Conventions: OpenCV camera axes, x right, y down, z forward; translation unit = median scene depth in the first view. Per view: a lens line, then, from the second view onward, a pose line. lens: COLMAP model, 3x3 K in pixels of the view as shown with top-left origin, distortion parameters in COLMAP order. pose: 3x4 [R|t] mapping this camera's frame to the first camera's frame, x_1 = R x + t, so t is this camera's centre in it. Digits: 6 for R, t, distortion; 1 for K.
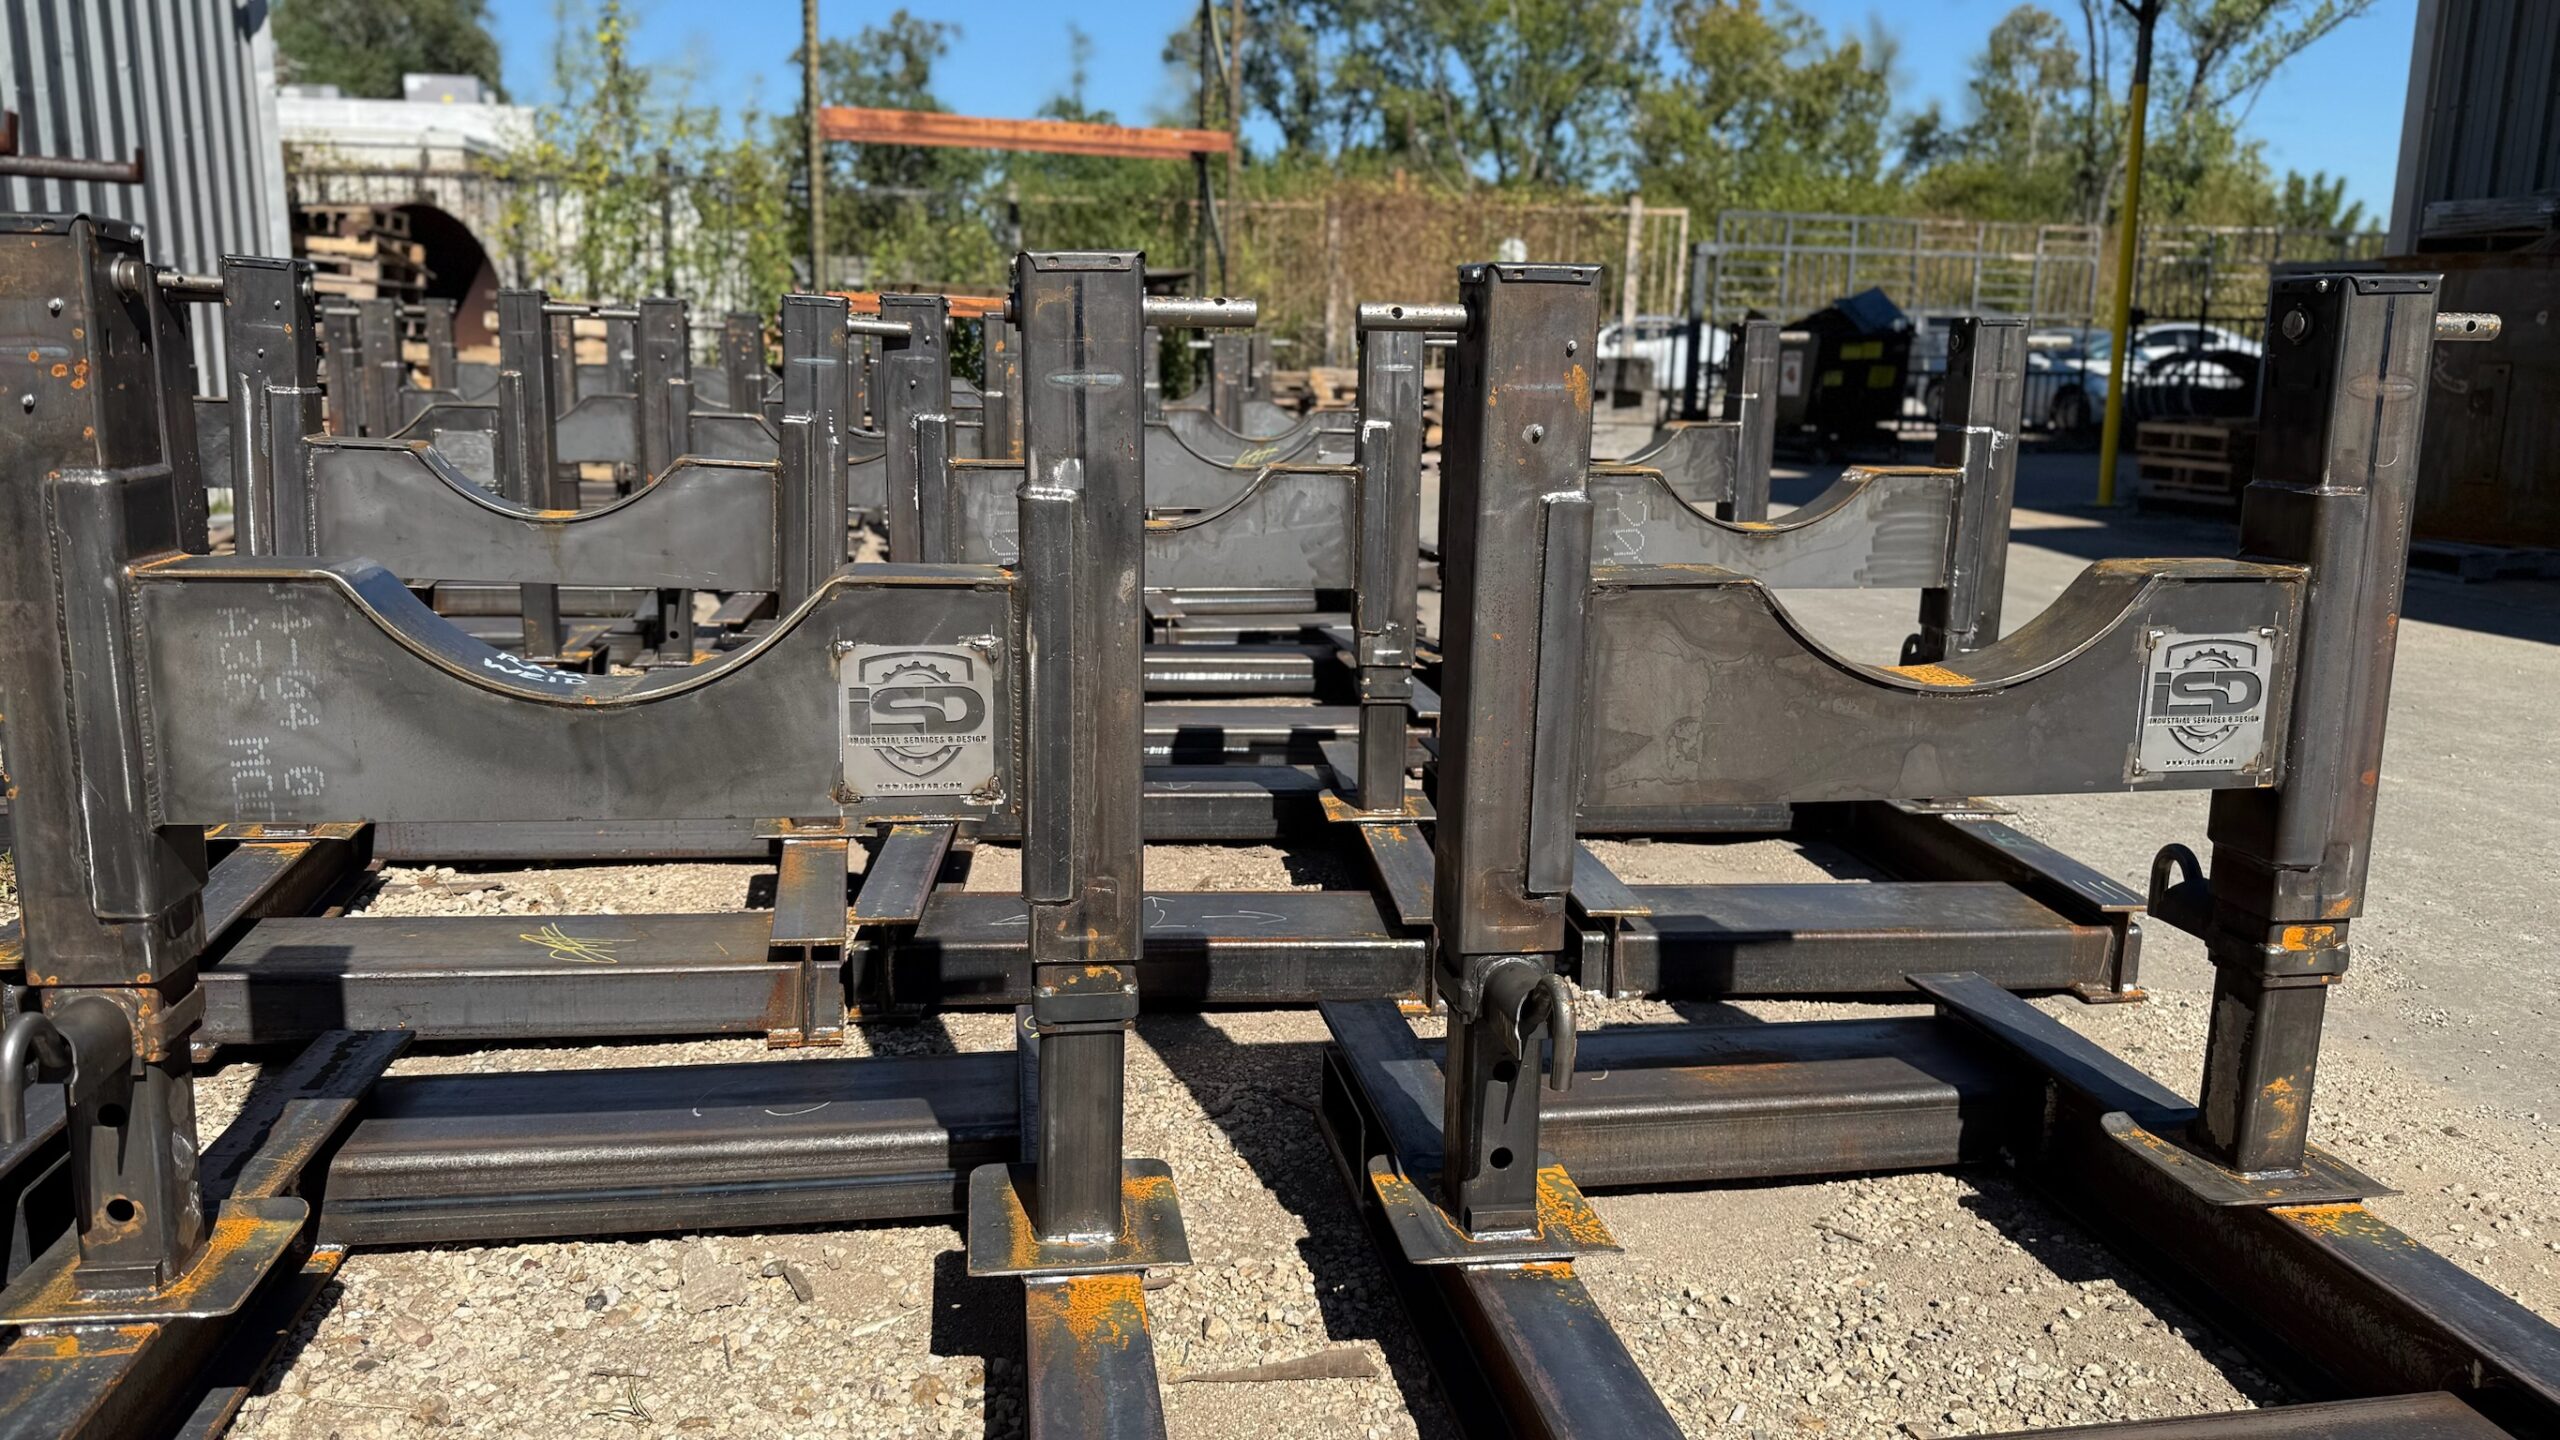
lens RADIAL K [[1811.5, 0, 1272.1], [0, 1811.5, 720.1], [0, 0, 1]] dist [0.007580, 0.001518]
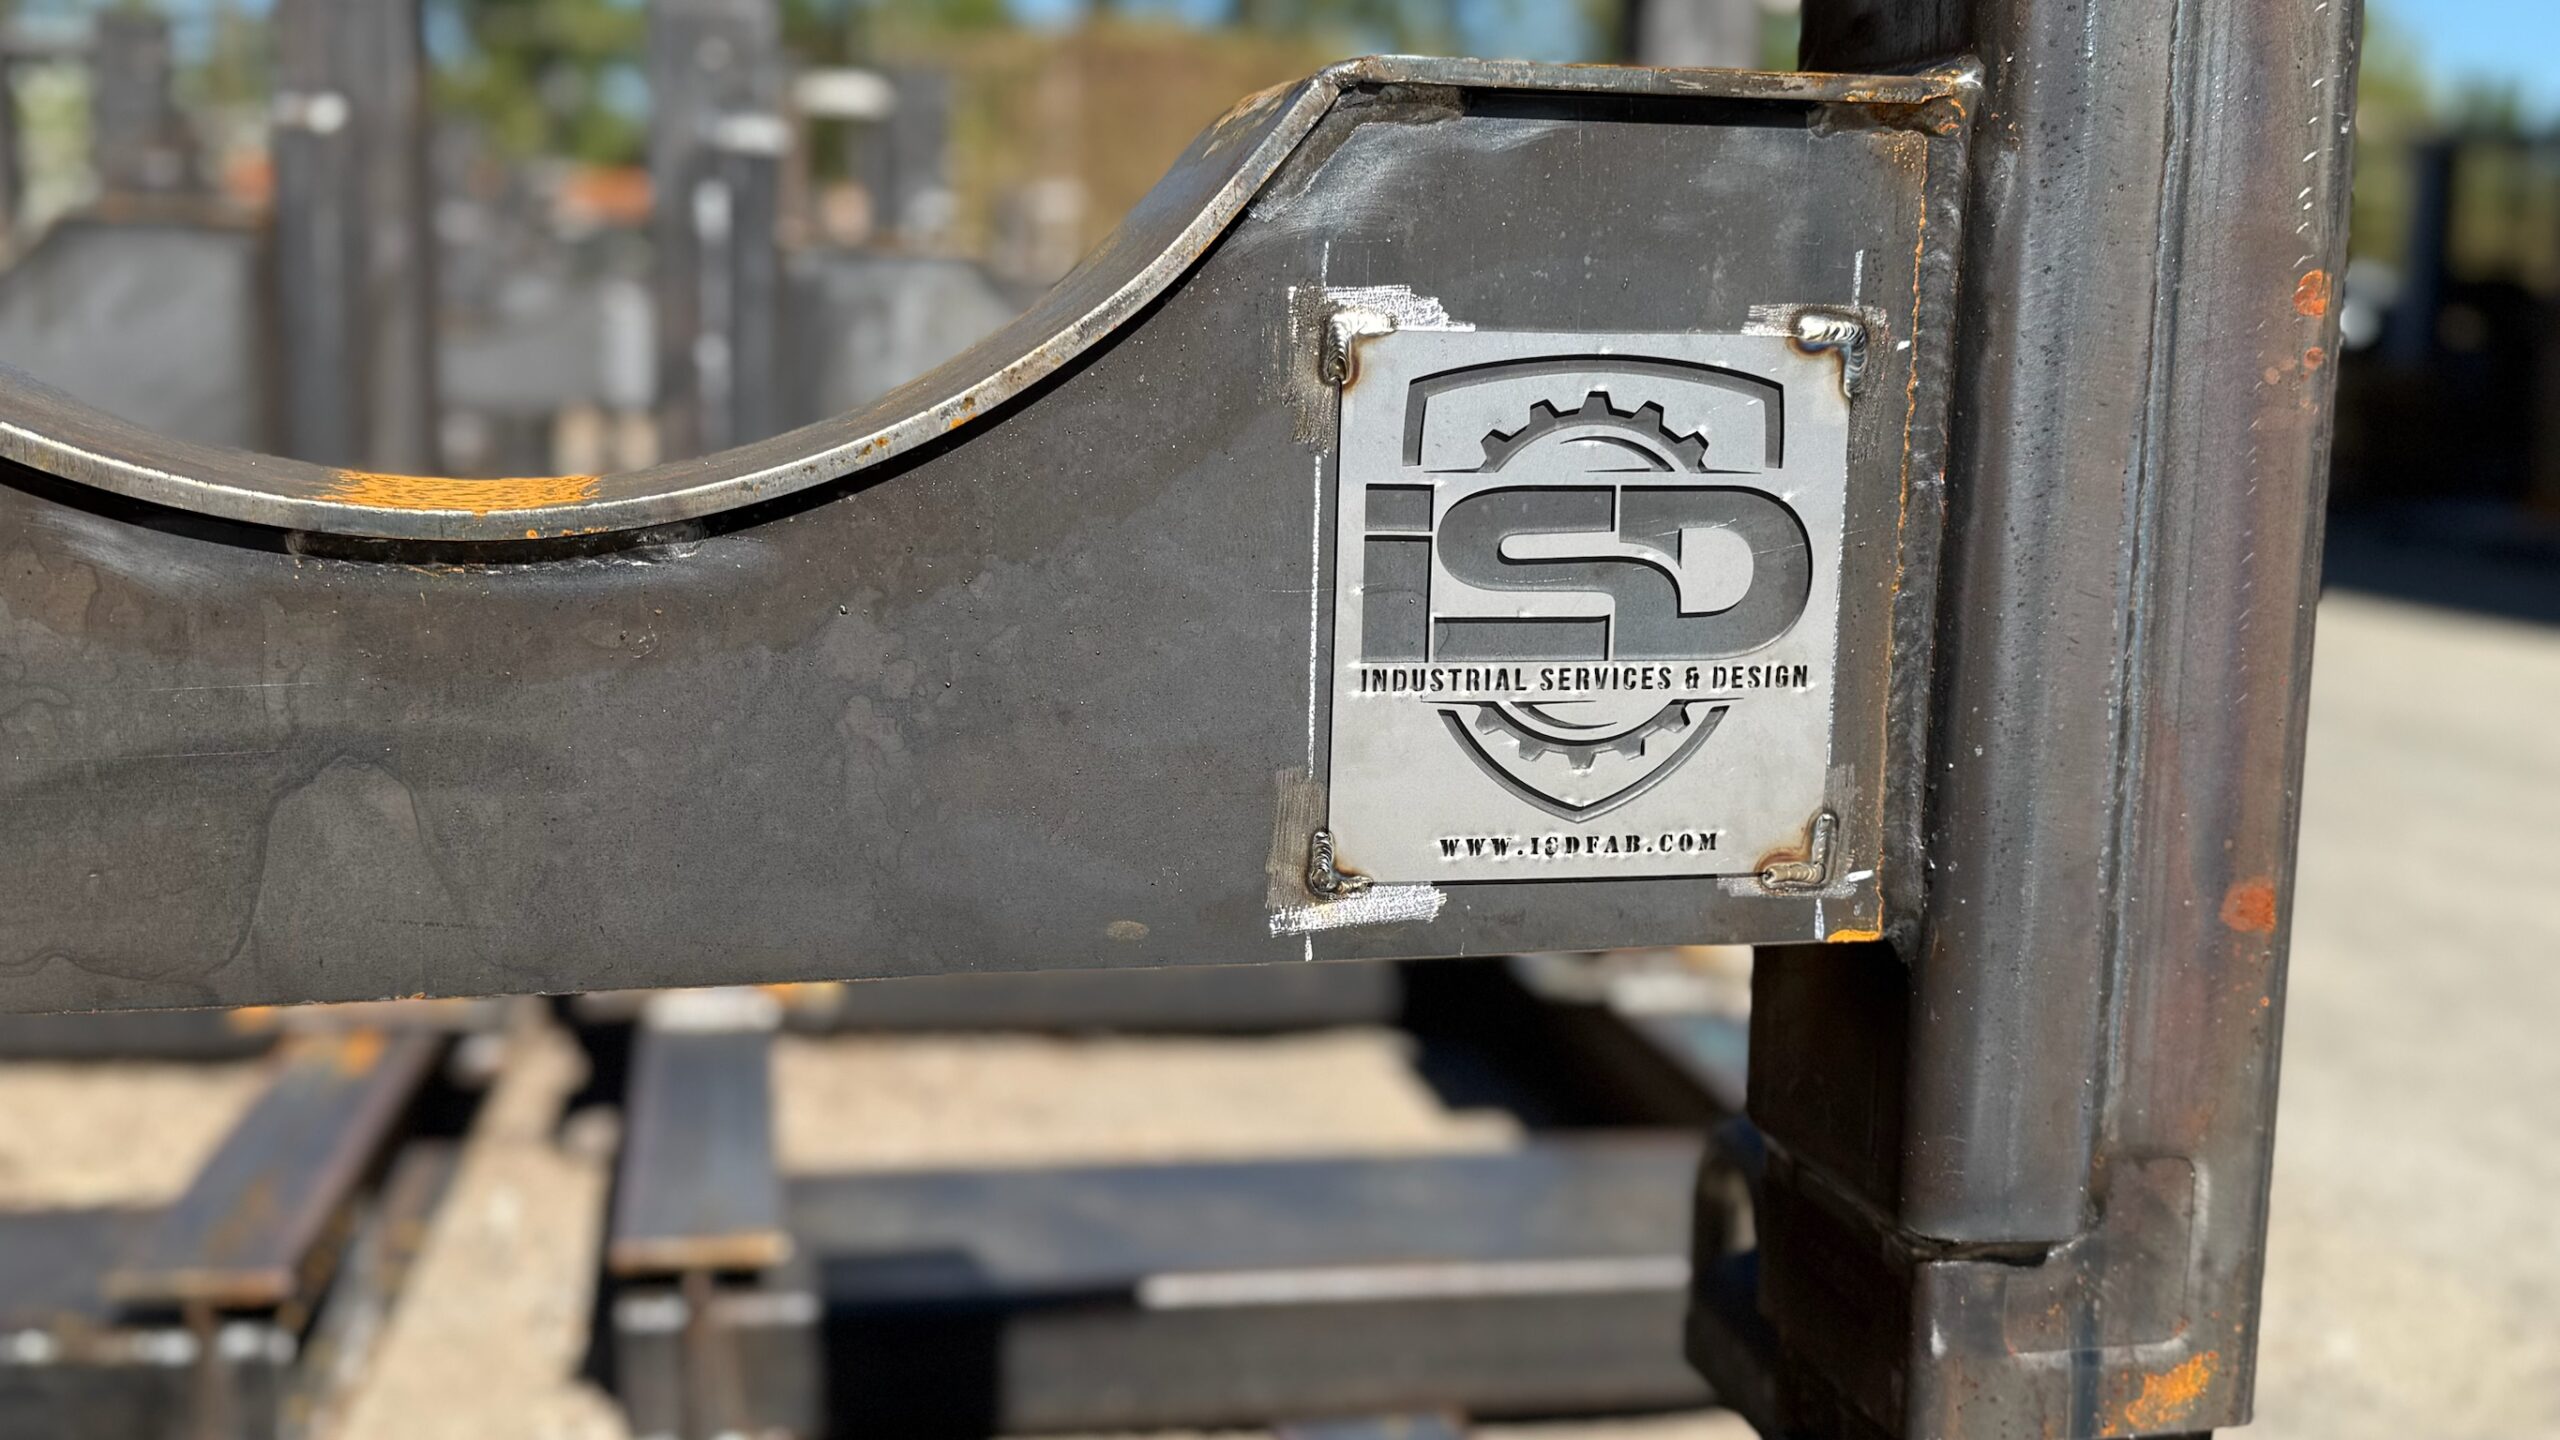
lens RADIAL K [[2744.6, 0, 1282.8], [0, 2744.6, 718.7], [0, 0, 1]] dist [0.052389, 0.000000]
pose [[0.996192, -0.000869, 0.087177, 0.439427], [0.004020, 0.999345, -0.035978, 0.019116], [-0.087088, 0.036191, 0.995543, 0.626204]]
